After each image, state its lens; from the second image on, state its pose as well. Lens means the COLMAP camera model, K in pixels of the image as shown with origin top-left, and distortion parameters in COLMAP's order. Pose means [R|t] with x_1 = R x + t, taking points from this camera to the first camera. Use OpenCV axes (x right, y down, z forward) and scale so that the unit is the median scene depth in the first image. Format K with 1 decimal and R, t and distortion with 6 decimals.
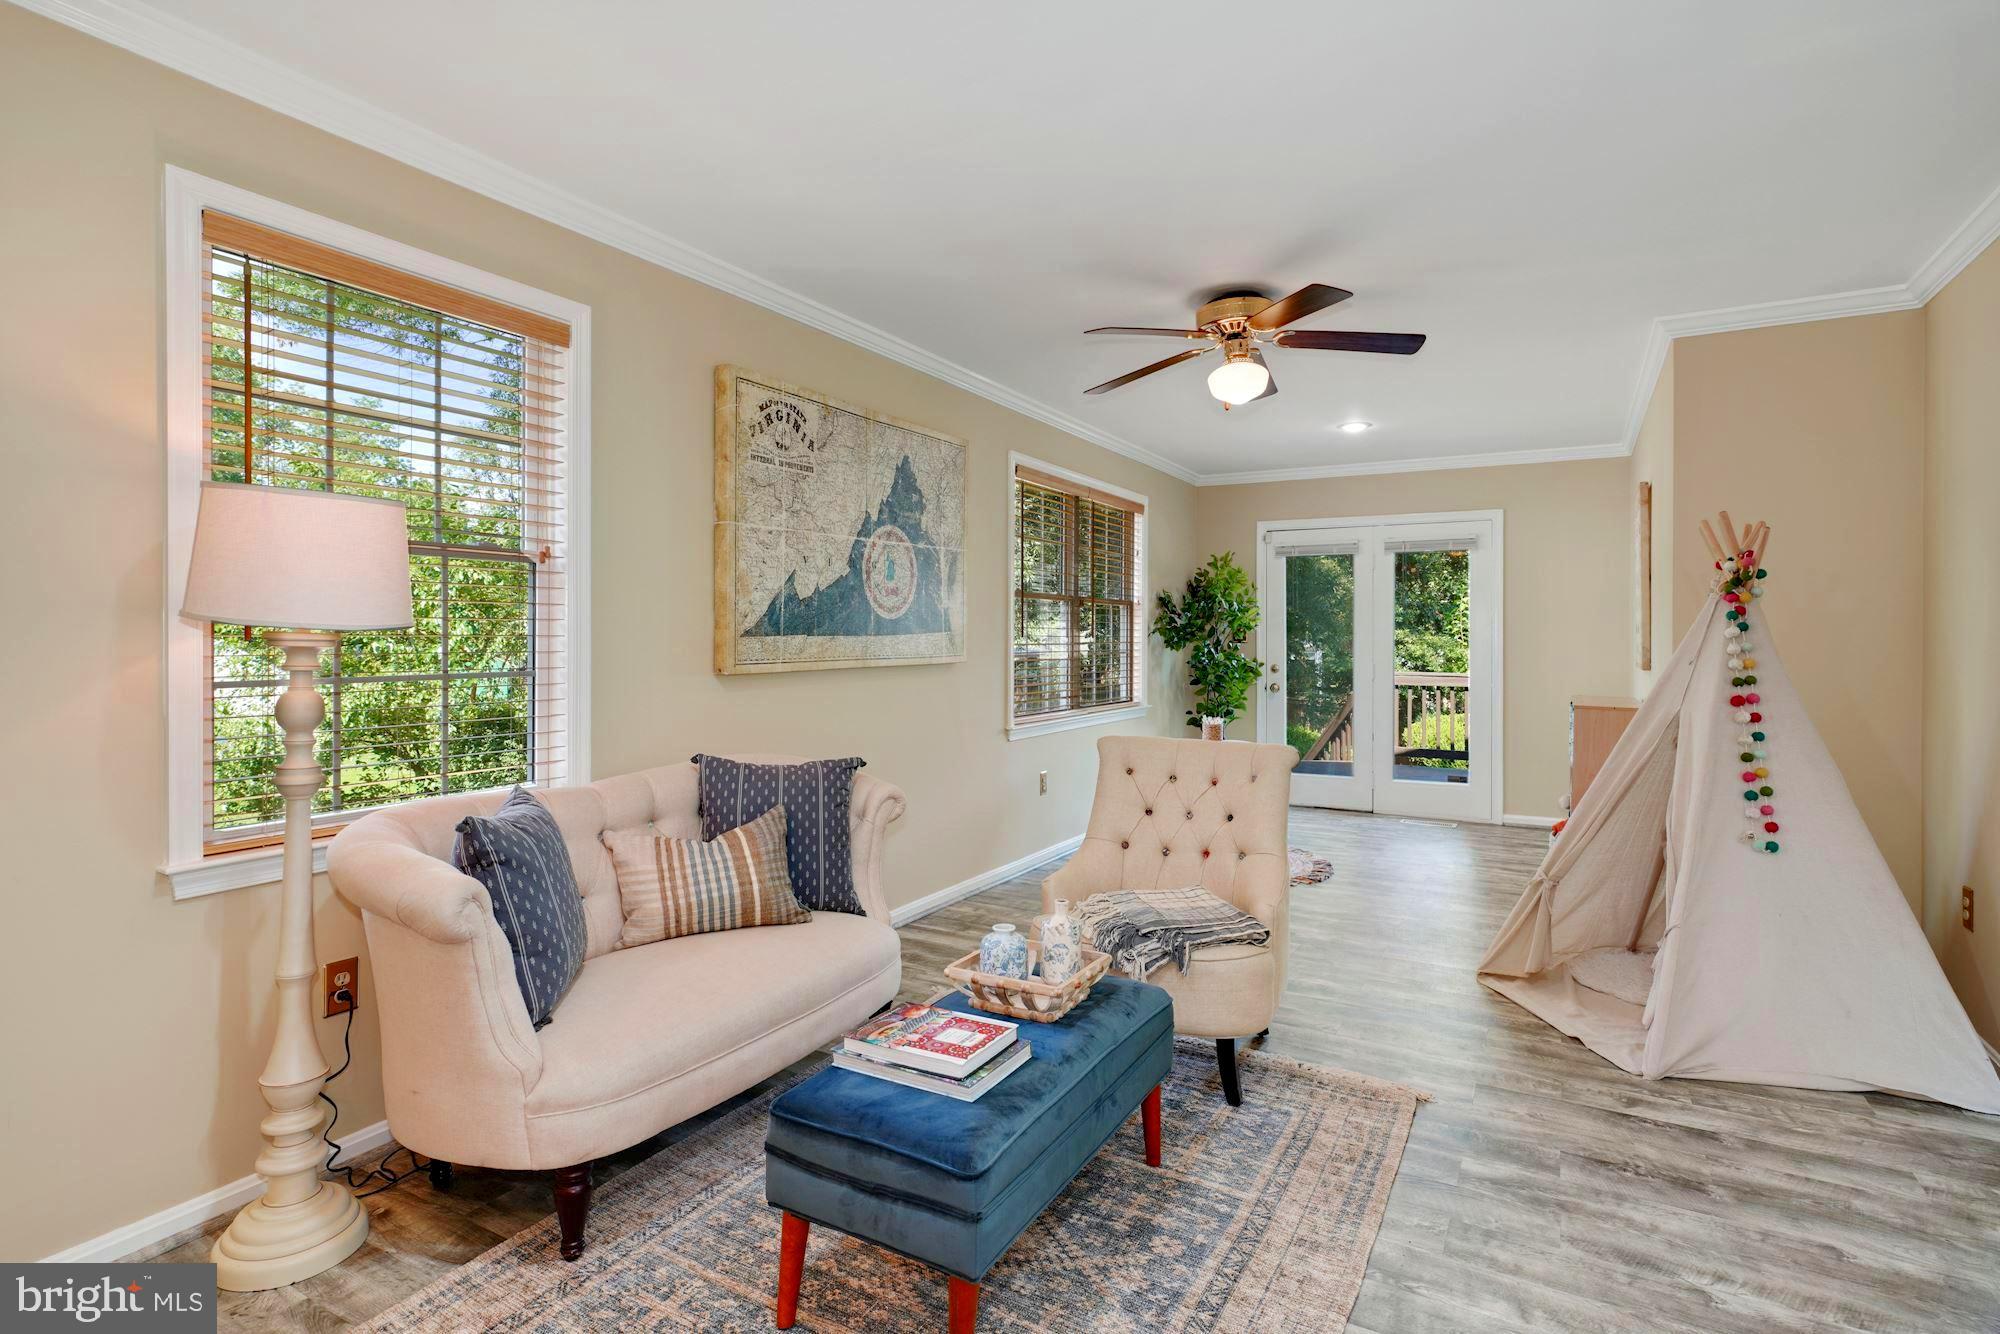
lens RADIAL K [[1010.0, 0, 994.2], [0, 1010.0, 641.2], [0, 0, 1]] dist [0.023469, 0.002545]
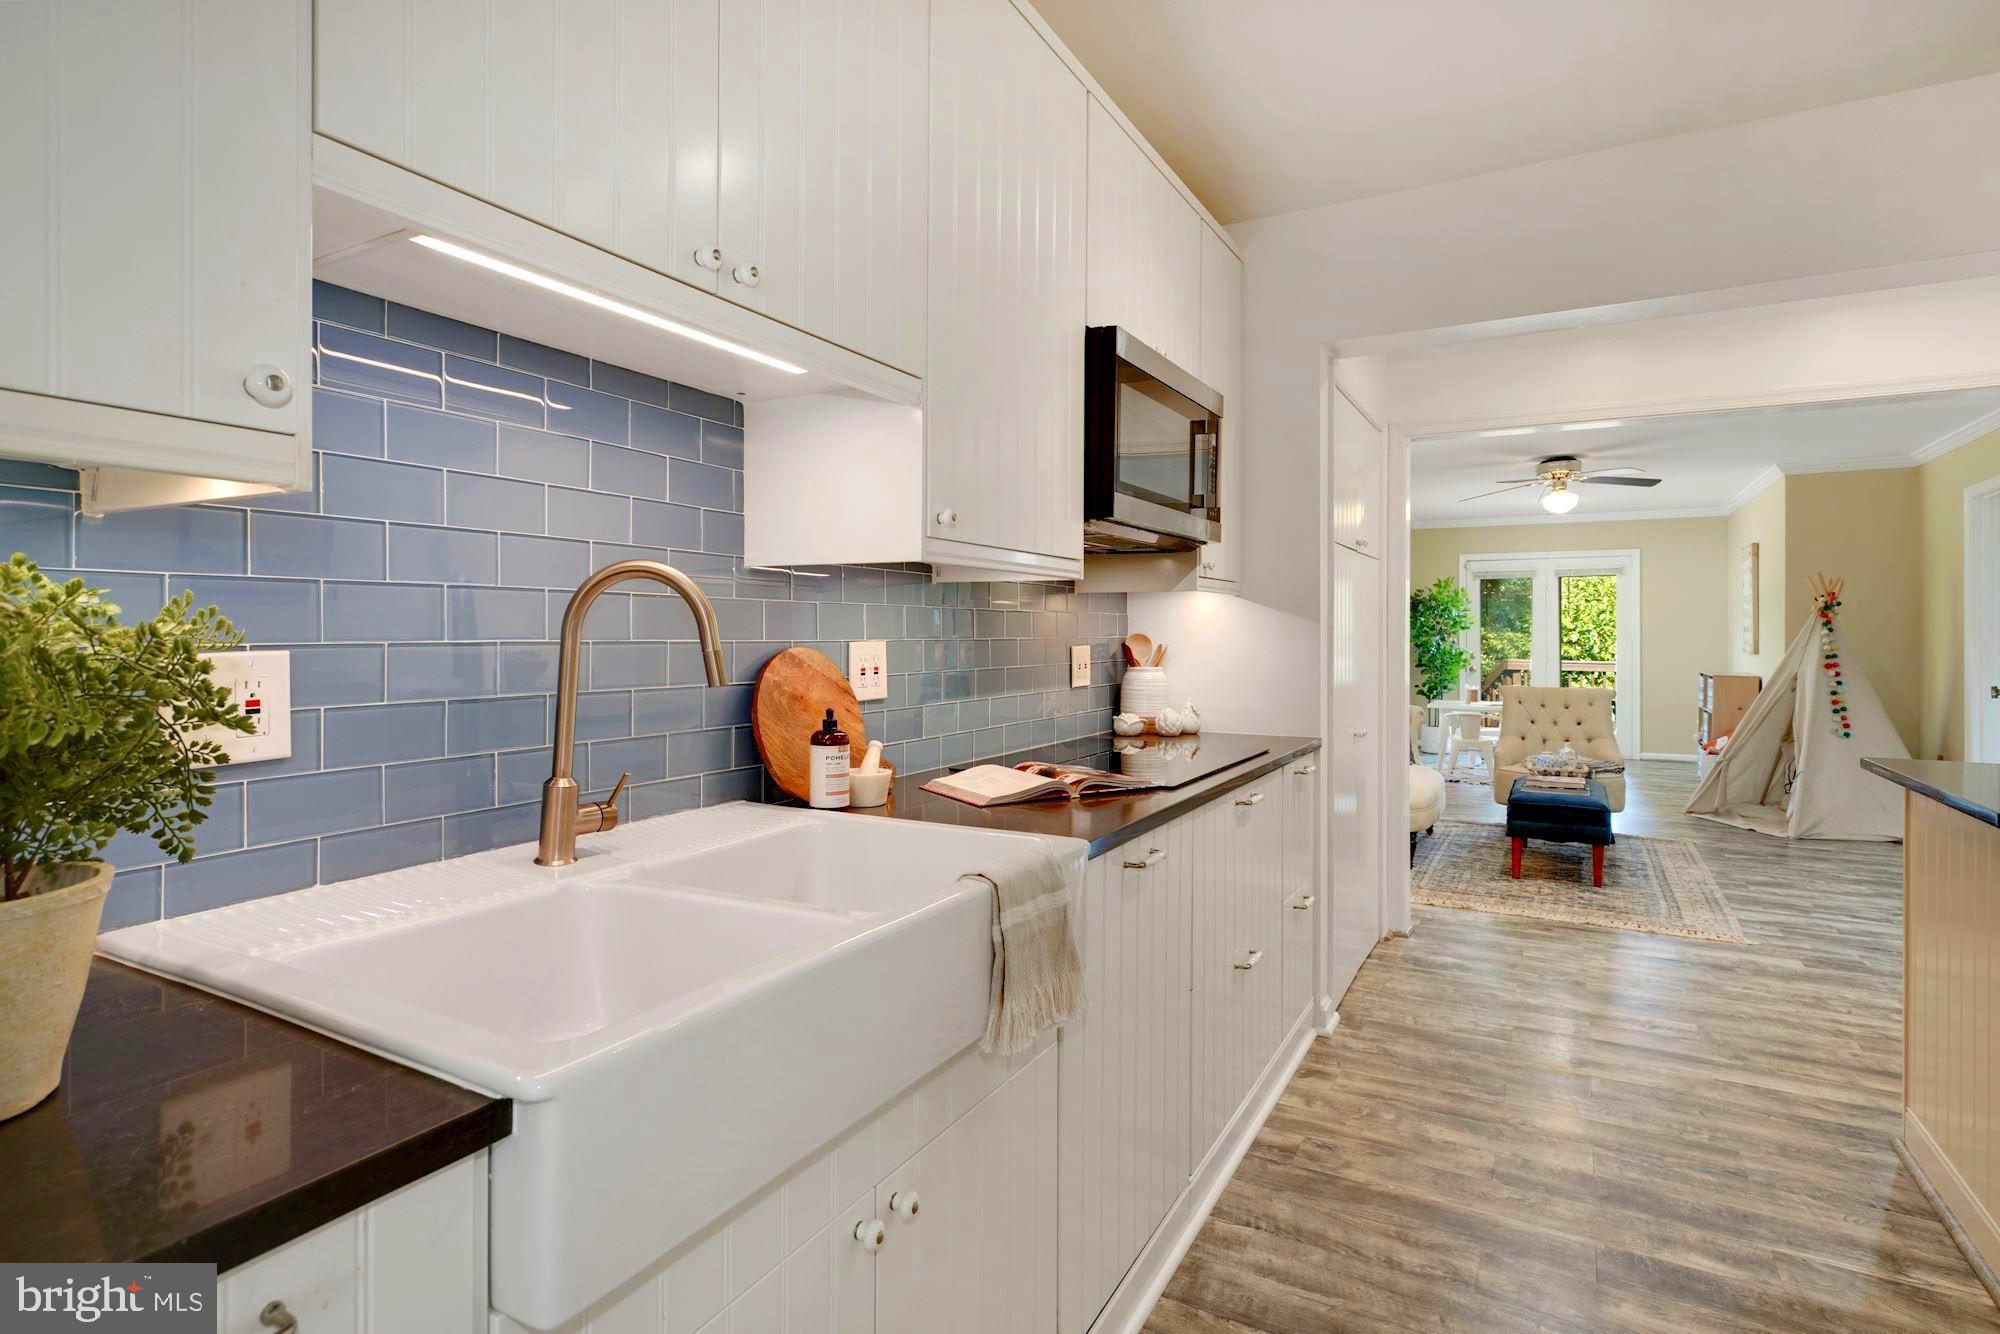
lens RADIAL K [[1010.0, 0, 1000.9], [0, 1010.0, 632.6], [0, 0, 1]] dist [0.023469, 0.002545]
pose [[0.999986, -0.000549, 0.005222, -0.927471], [0.000576, 0.999987, -0.005039, 0.000690], [-0.005219, 0.005042, 0.999974, -1.032218]]
